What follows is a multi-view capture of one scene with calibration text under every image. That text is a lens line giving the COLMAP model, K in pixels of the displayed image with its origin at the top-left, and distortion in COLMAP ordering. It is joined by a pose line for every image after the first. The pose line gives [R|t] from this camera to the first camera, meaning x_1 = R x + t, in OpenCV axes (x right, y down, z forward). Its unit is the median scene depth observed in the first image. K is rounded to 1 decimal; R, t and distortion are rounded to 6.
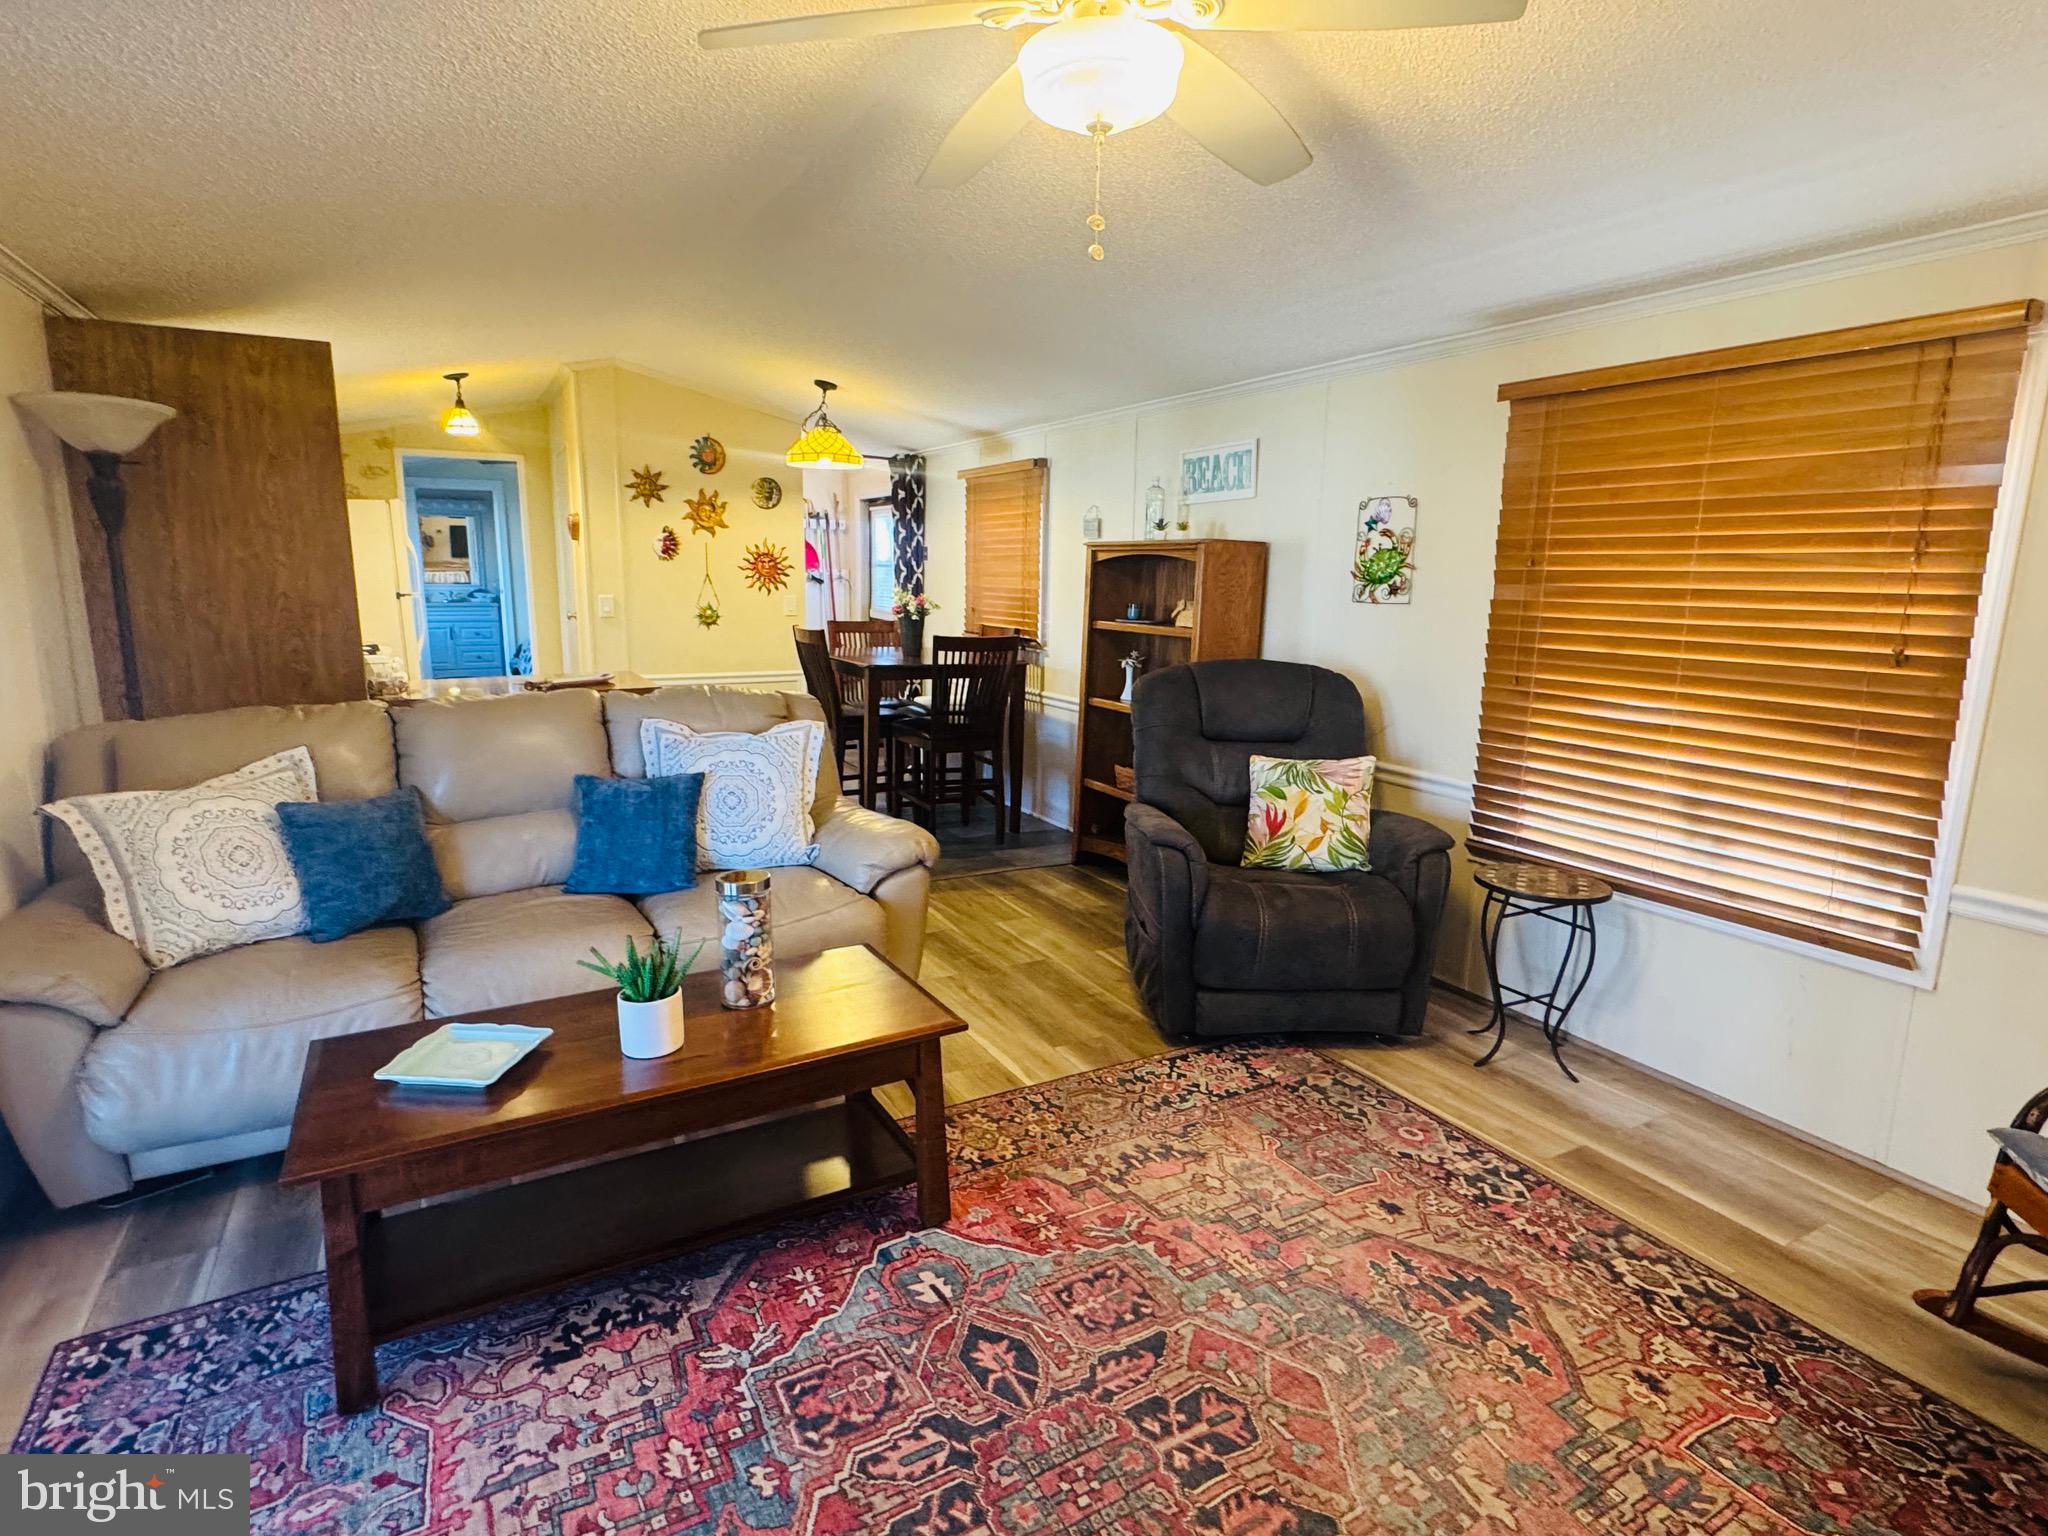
lens RADIAL K [[1075.2, 0, 1021.5], [0, 1075.2, 771.3], [0, 0, 1]] dist [0.001001, 0.000042]
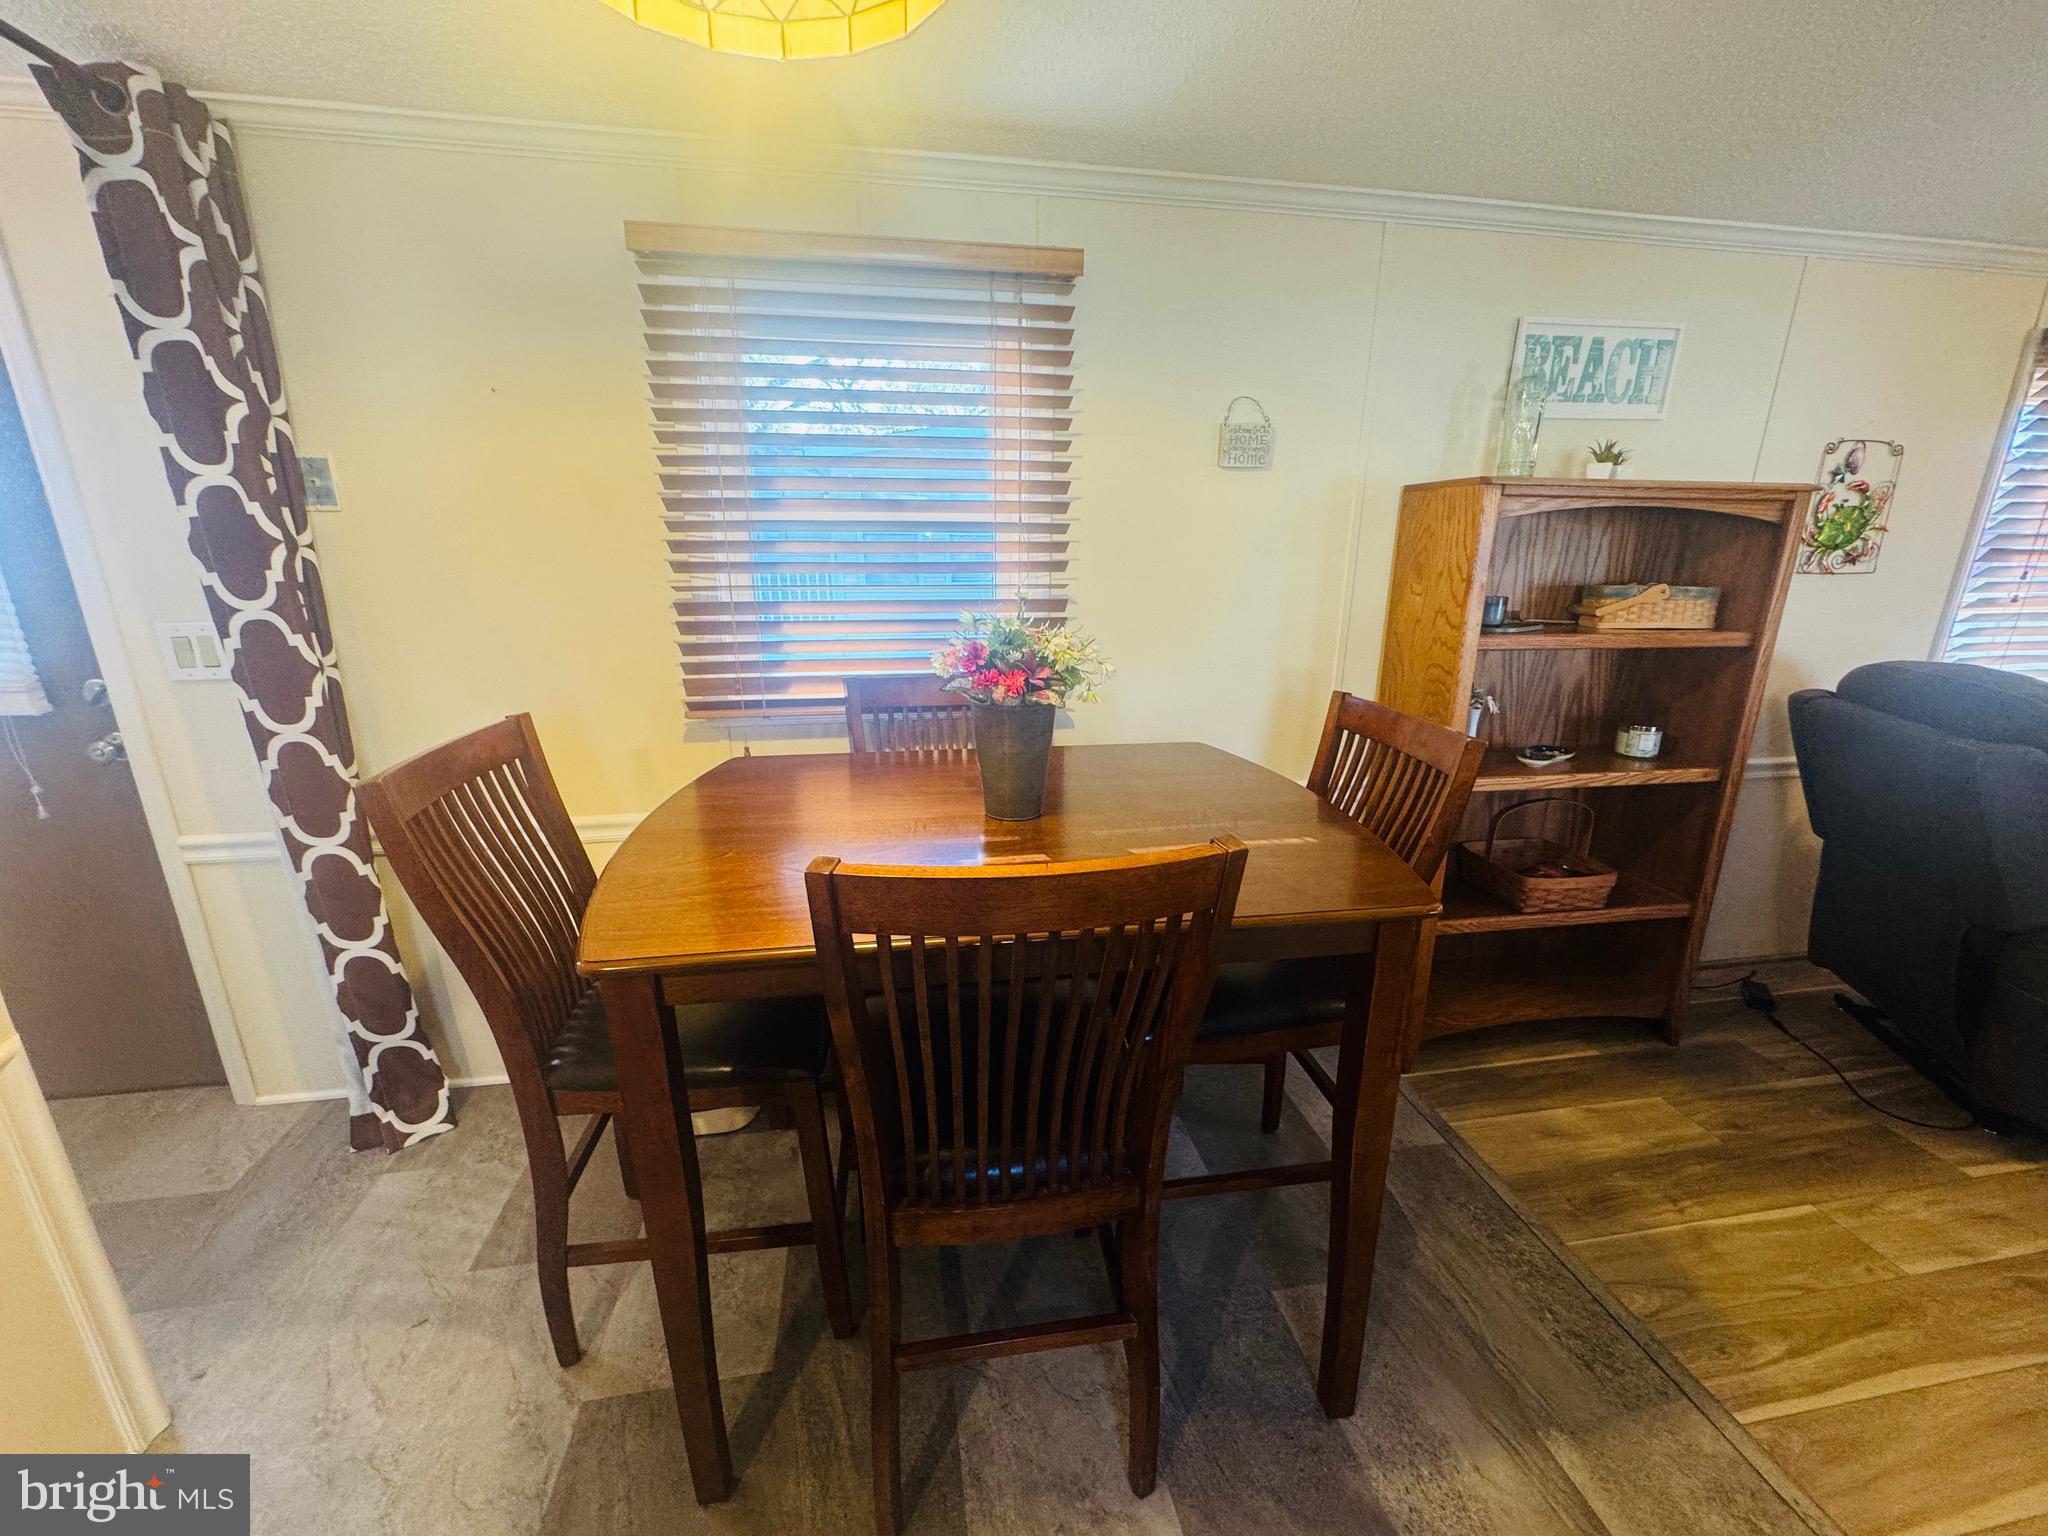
lens RADIAL K [[812.0, 0, 1023.1], [0, 812.0, 769.4], [0, 0, 1]] dist [-0.002599, -0.000246]
pose [[0.334025, -0.274423, 0.901731, -0.408001], [0.173173, 0.958261, 0.227479, -0.223200], [-0.926520, 0.080172, 0.367606, 1.160803]]
